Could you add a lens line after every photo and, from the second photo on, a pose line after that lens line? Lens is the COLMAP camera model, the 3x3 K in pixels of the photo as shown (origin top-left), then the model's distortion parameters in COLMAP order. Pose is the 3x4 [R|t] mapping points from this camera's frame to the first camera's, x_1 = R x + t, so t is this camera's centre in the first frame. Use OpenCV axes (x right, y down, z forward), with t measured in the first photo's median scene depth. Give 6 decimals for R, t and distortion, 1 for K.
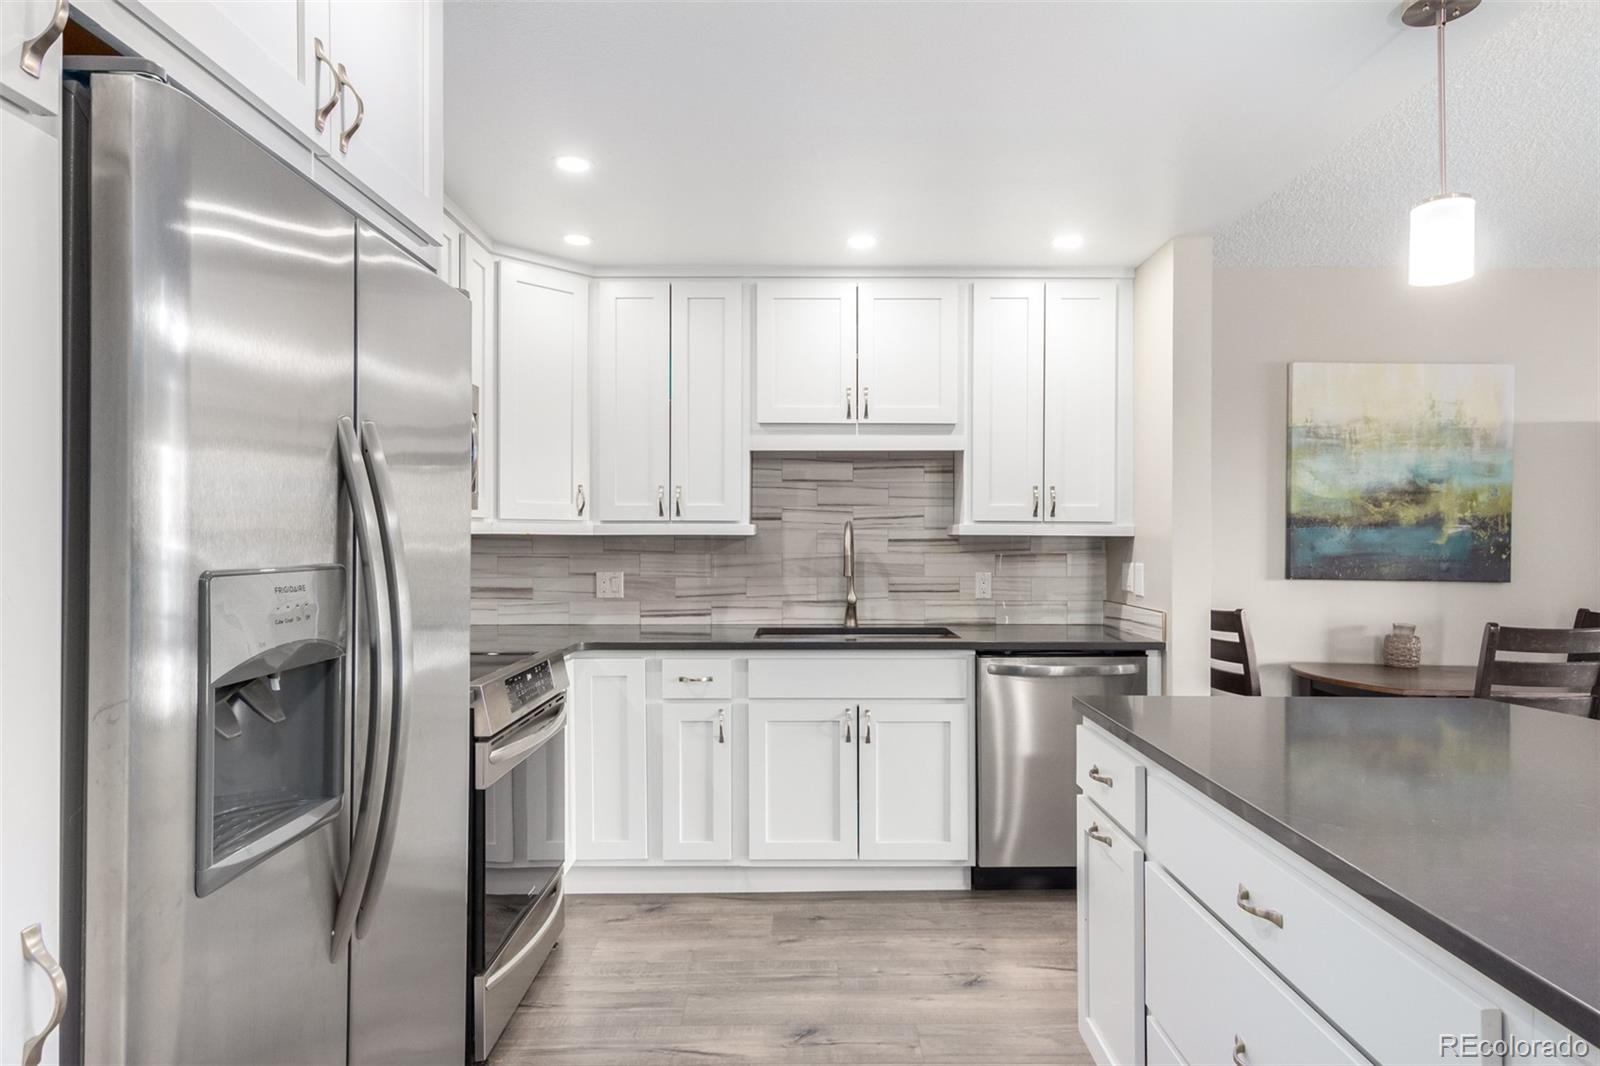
lens RADIAL K [[909.7, 0, 800.0], [0, 909.7, 533.0], [0, 0, 1]] dist [0.004533, 0.001074]
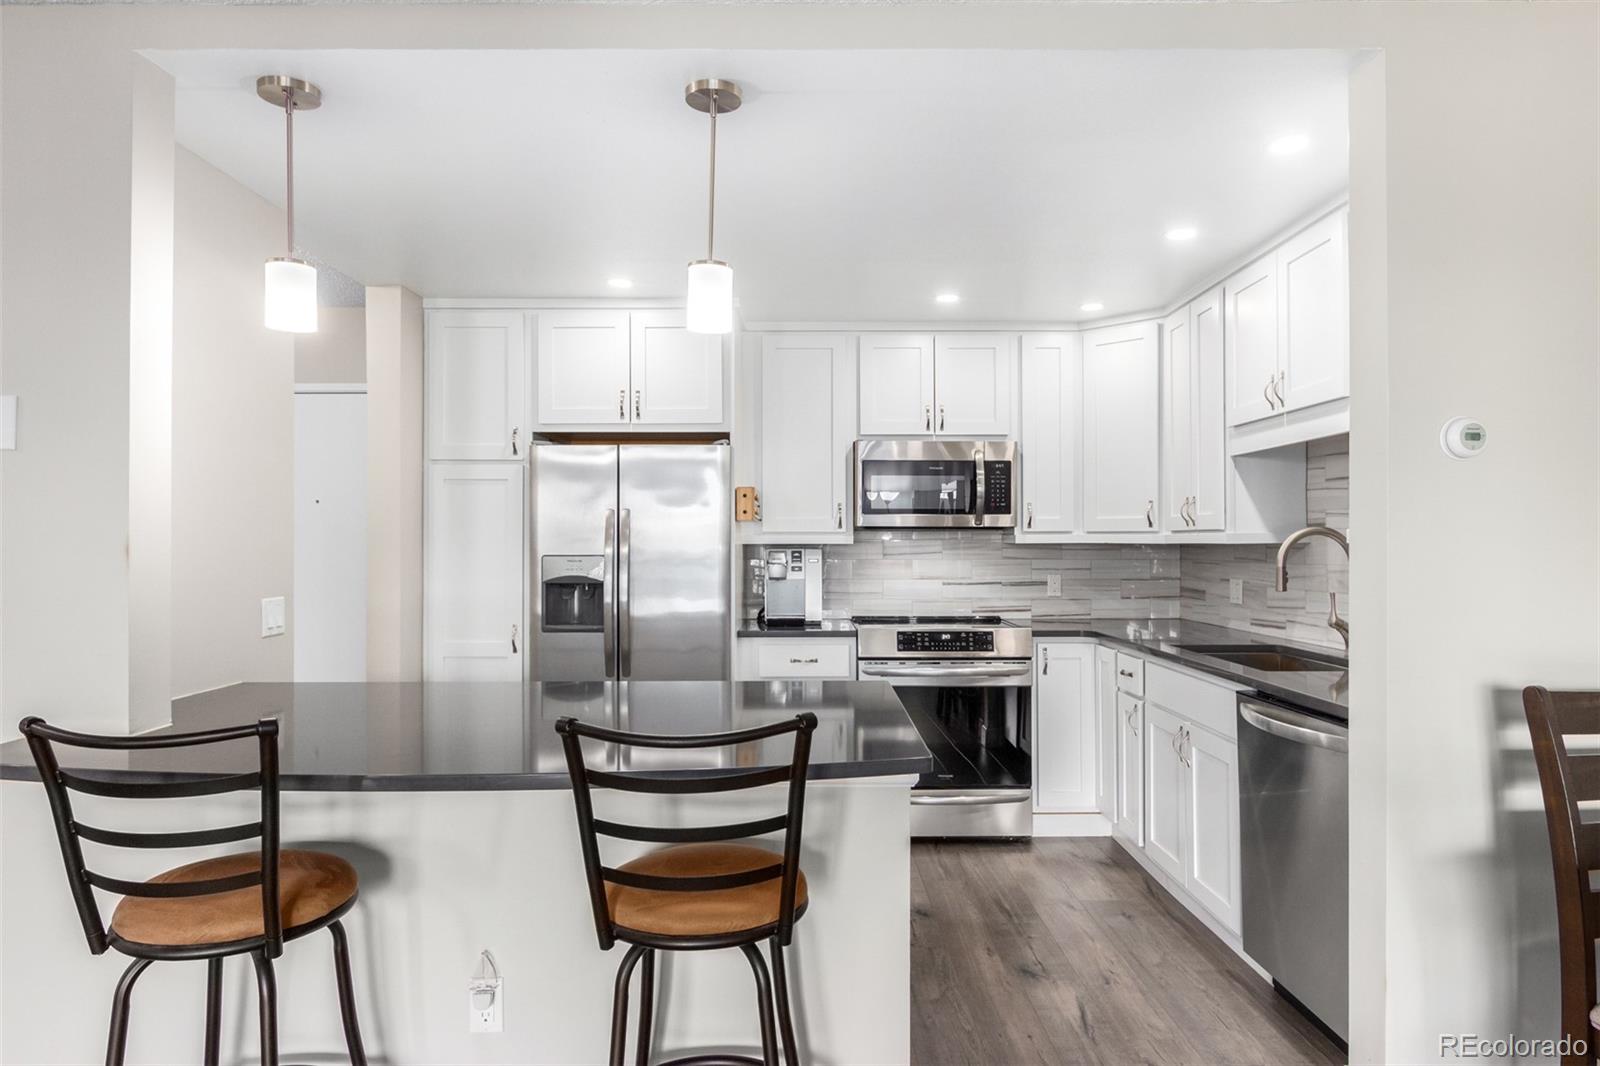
lens RADIAL K [[945.9, 0, 801.9], [0, 945.9, 527.8], [0, 0, 1]] dist [-0.000202, -0.000179]
pose [[0.010413, -0.016384, -0.999812, 1.132857], [0.008850, 0.999828, -0.016292, -0.002984], [0.999907, -0.008678, 0.010556, 0.644975]]
